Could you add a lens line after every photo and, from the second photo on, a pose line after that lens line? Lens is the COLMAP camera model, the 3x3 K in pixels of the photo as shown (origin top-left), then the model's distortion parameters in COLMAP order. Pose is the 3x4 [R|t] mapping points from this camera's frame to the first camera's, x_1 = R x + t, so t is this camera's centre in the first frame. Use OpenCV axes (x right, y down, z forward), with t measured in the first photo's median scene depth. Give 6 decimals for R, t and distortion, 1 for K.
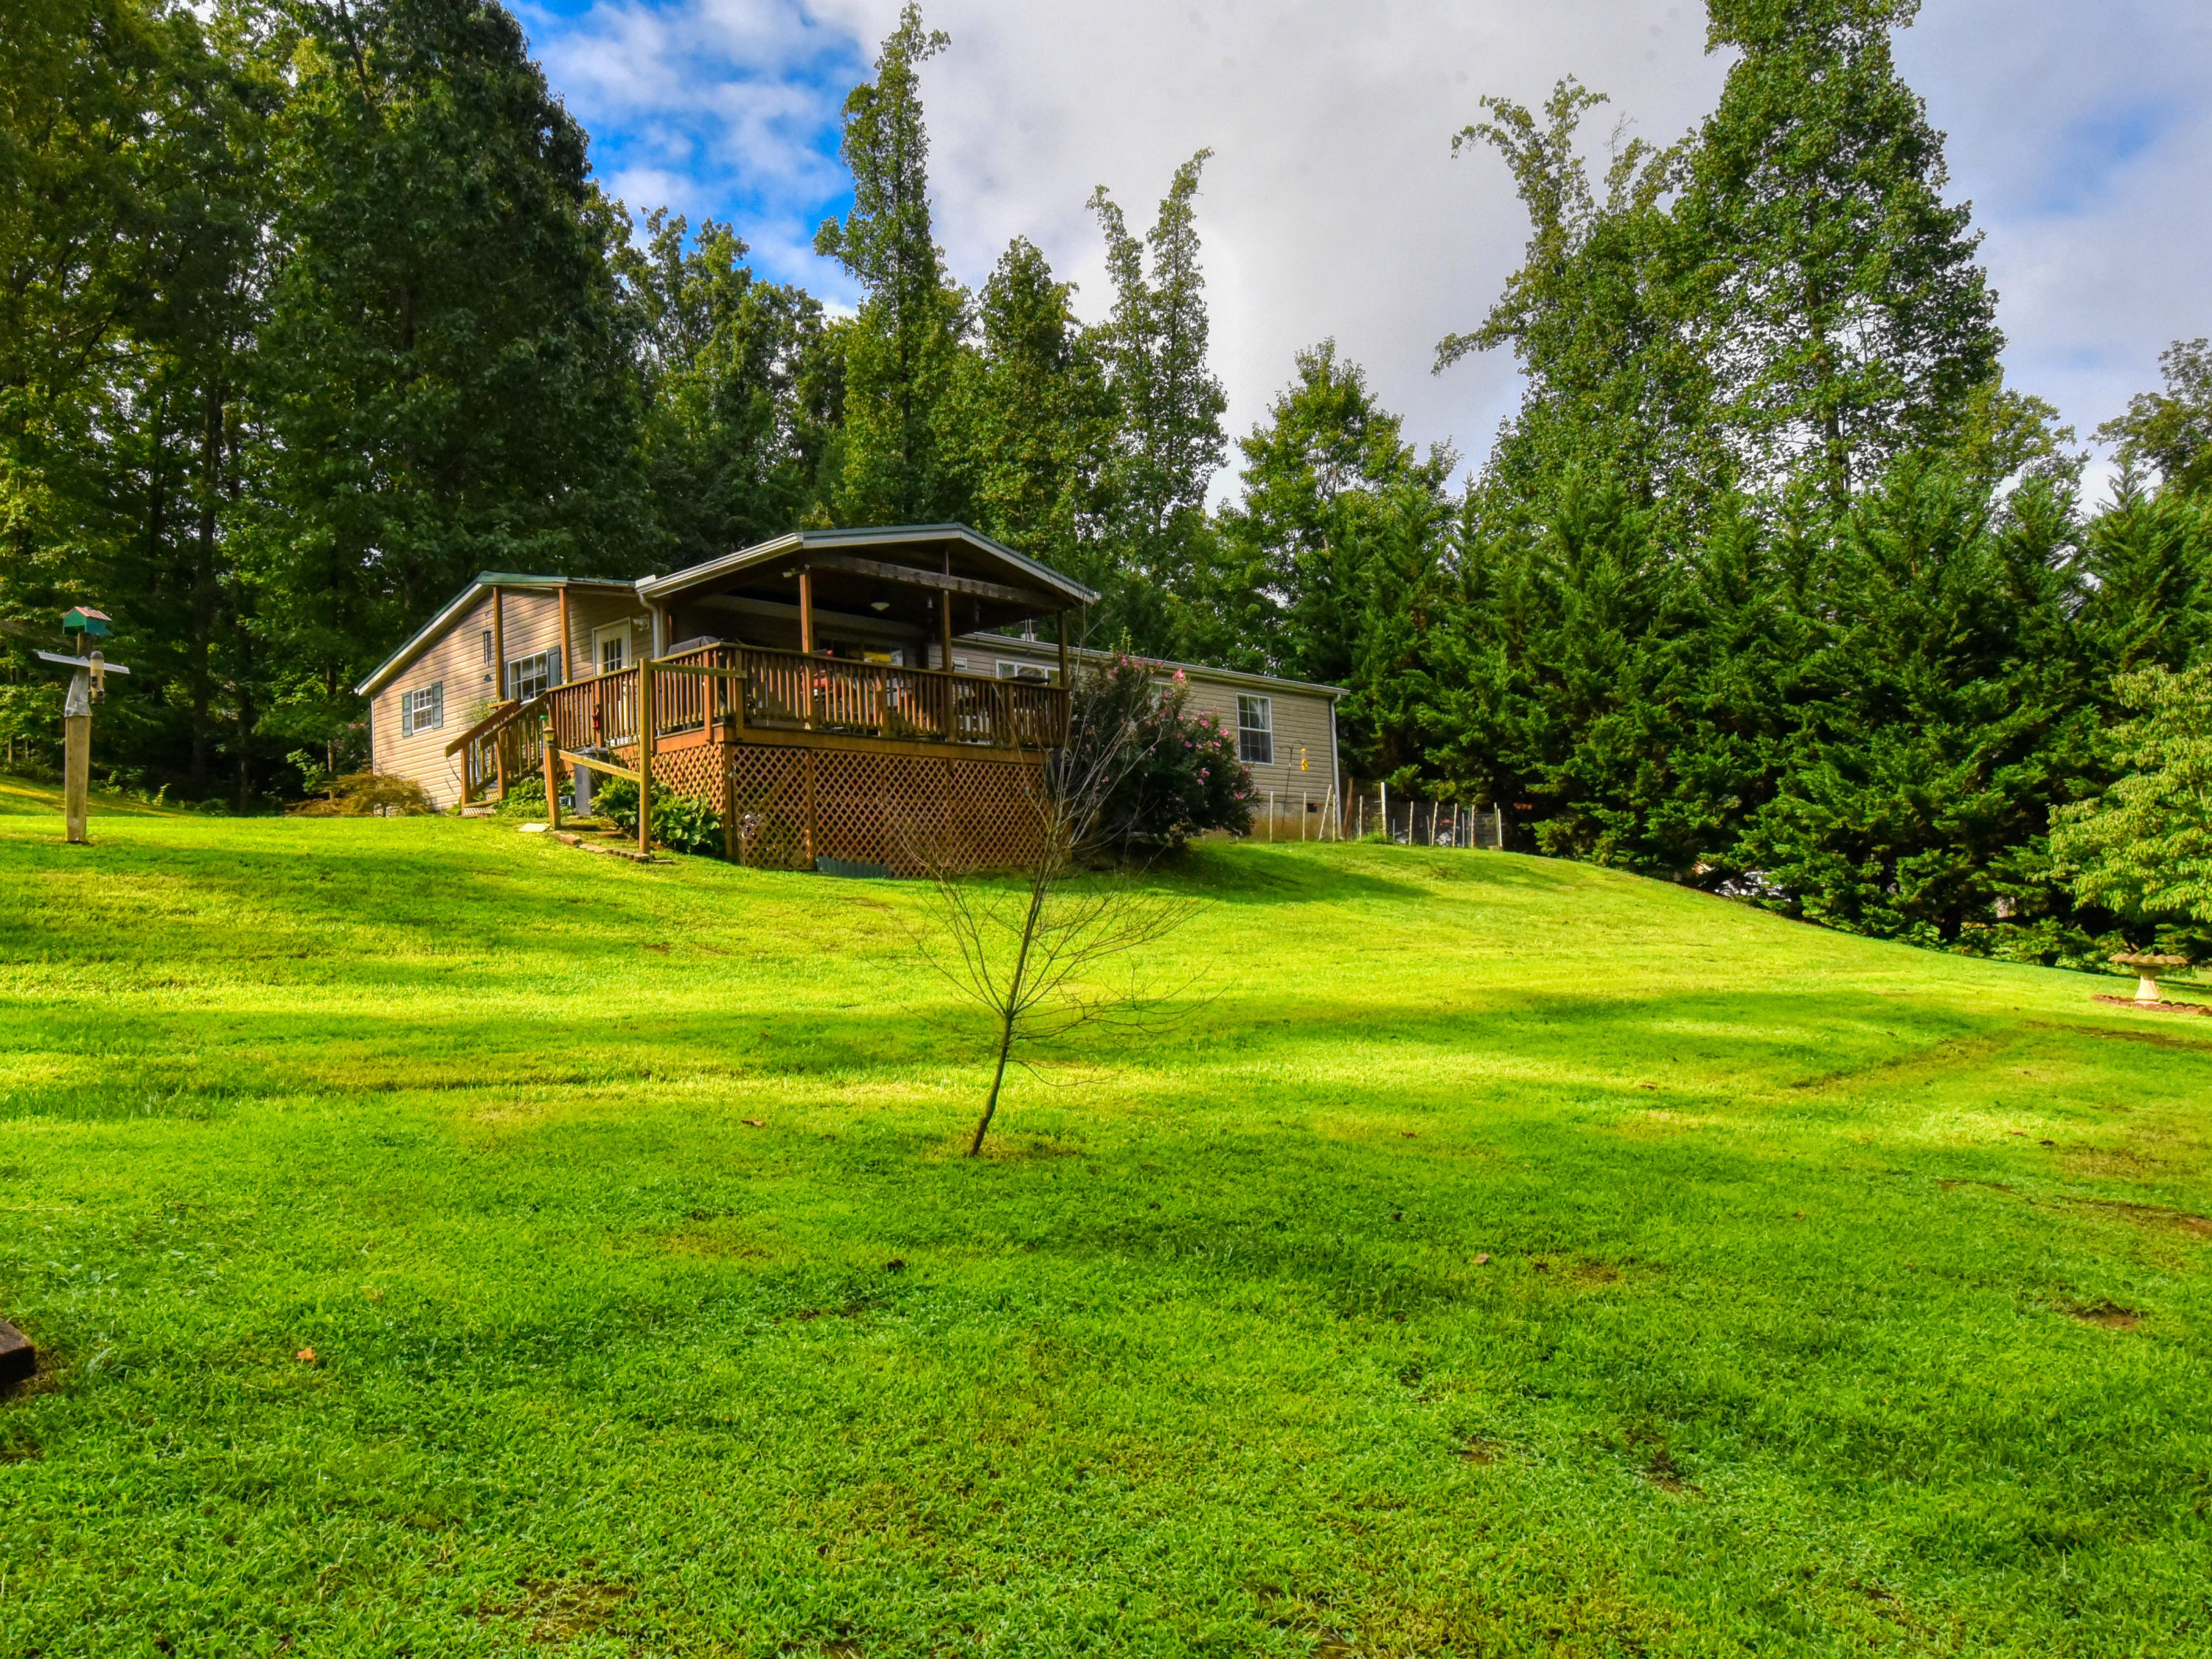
lens RADIAL K [[1277.0, 0, 1237.4], [0, 1277.0, 955.3], [0, 0, 1]] dist [-0.004937, 0.000131]
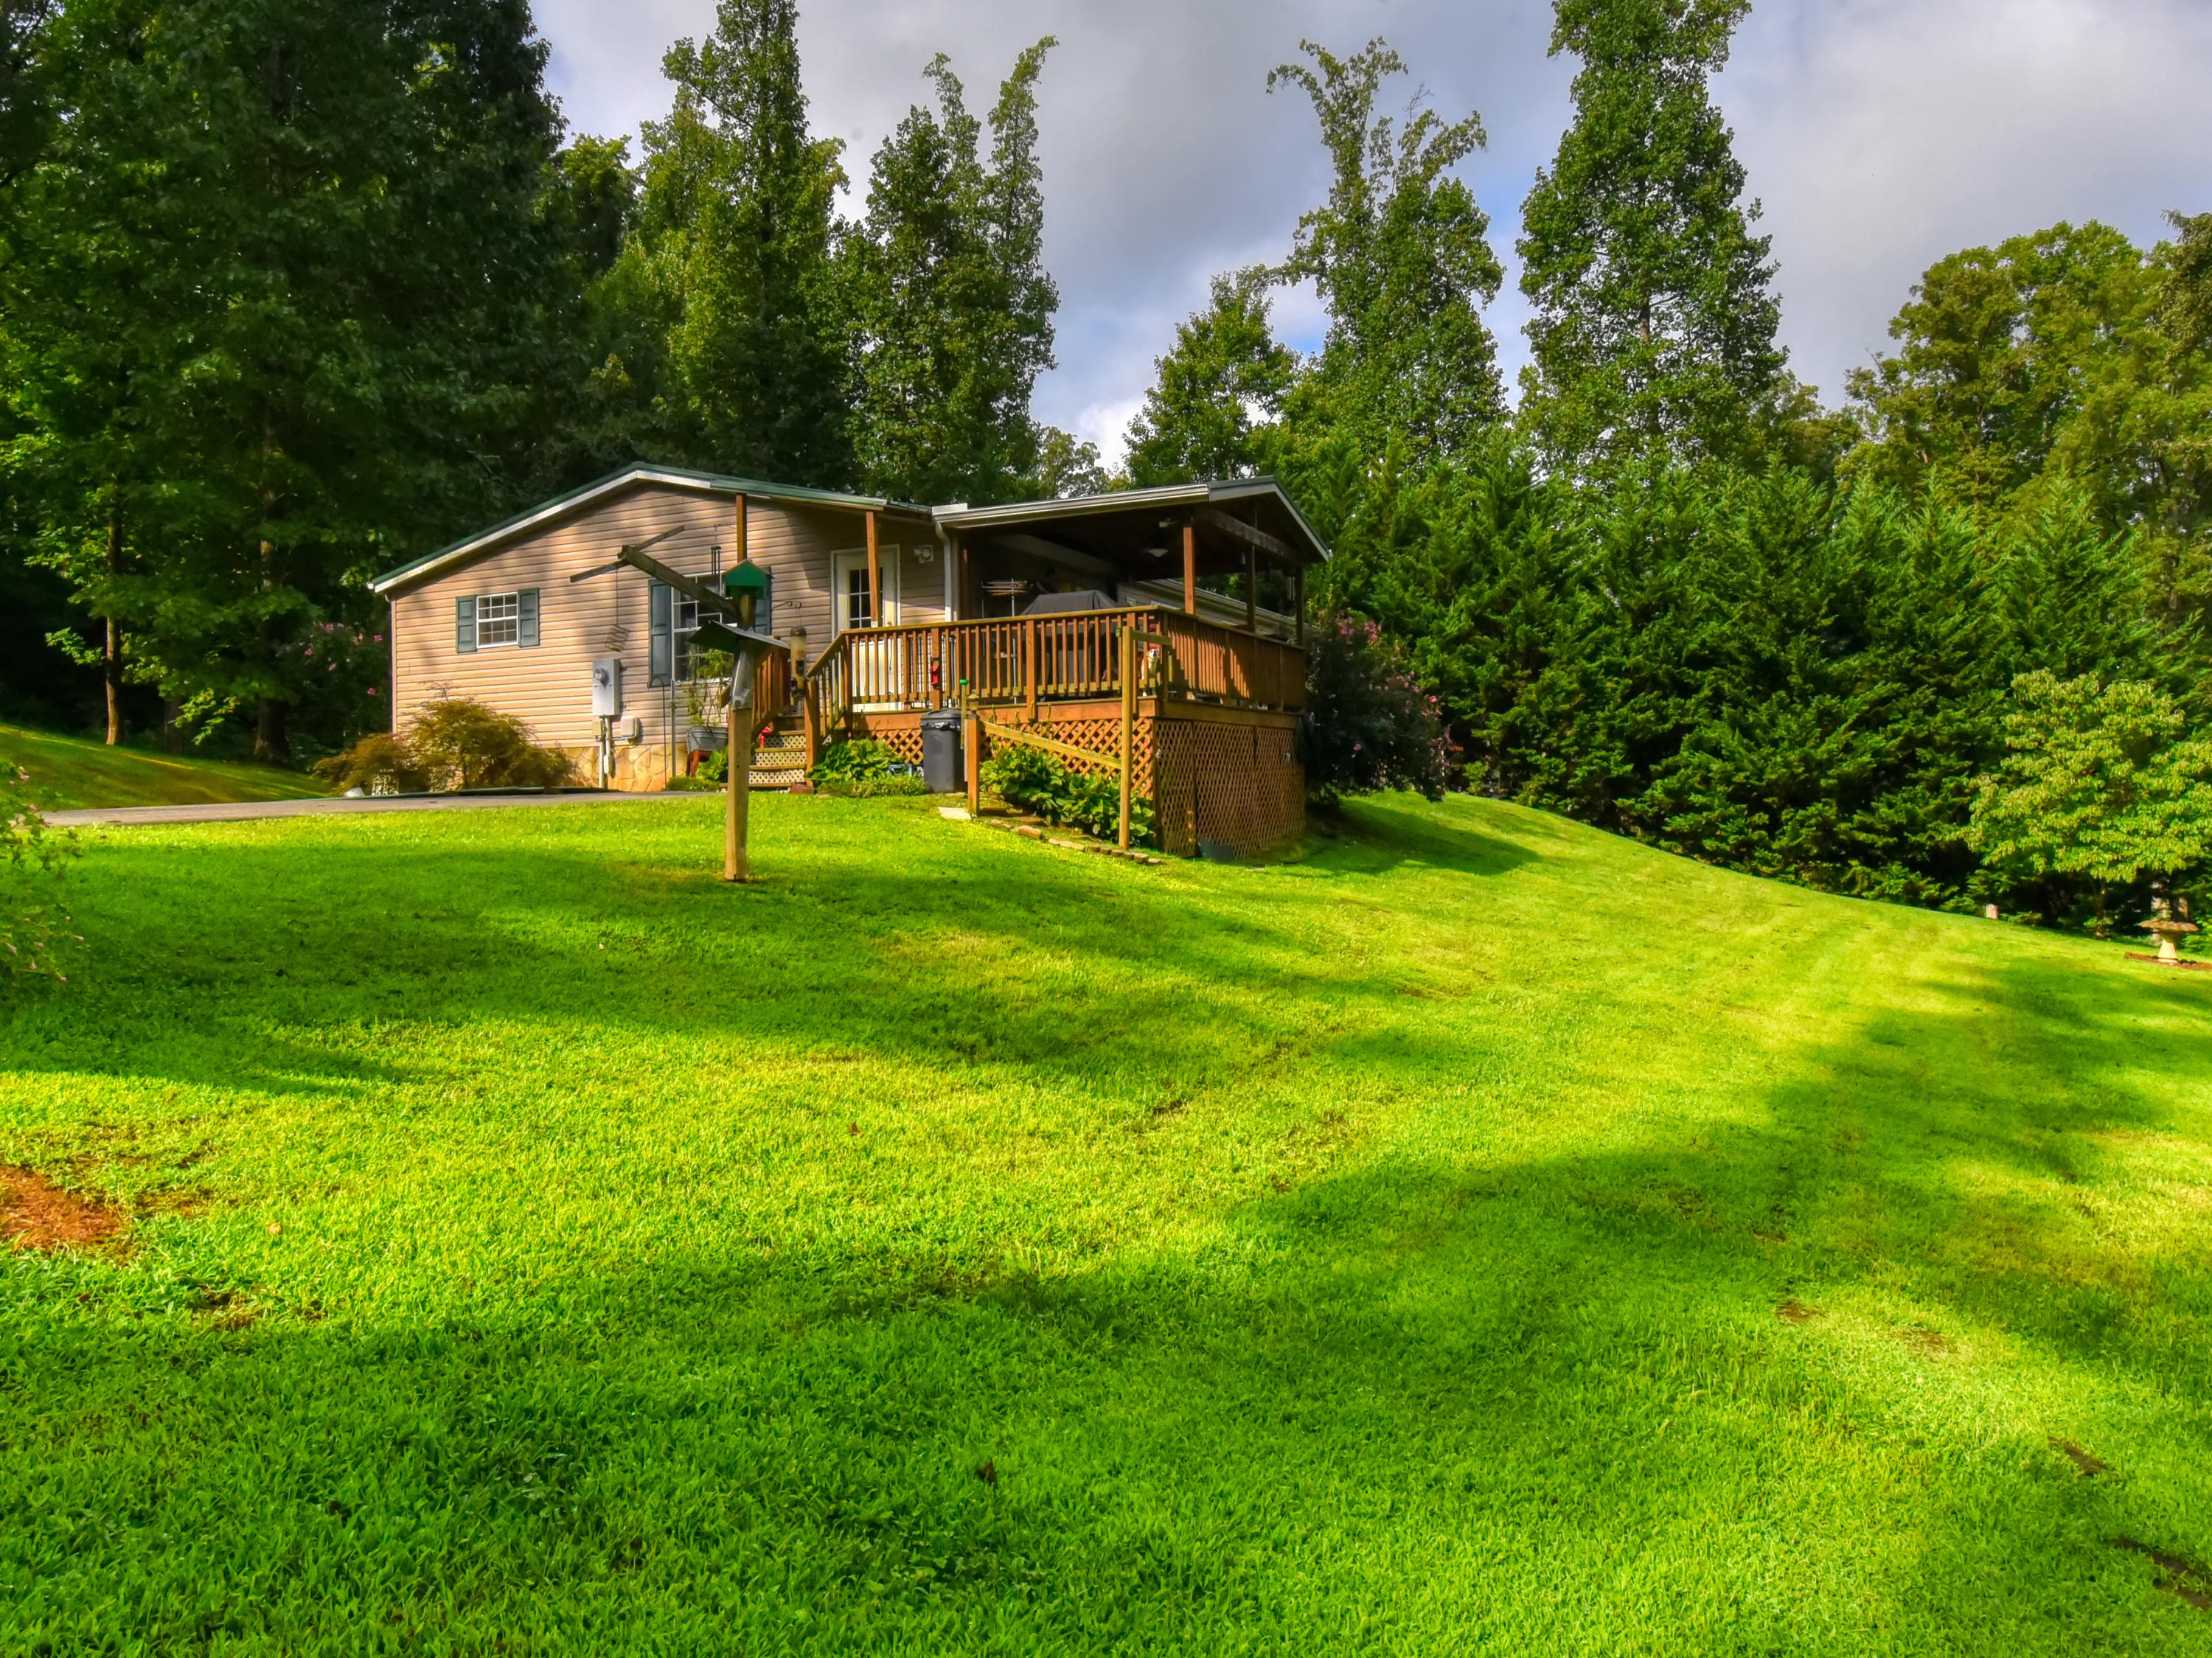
lens RADIAL K [[1276.9, 0, 1108.1], [0, 1276.9, 833.4], [0, 0, 1]] dist [-0.004937, 0.000131]
pose [[0.946882, 0.006616, 0.321513, -0.357271], [-0.008701, 0.999949, 0.005049, -0.045516], [-0.321463, -0.007578, 0.946892, 0.086456]]
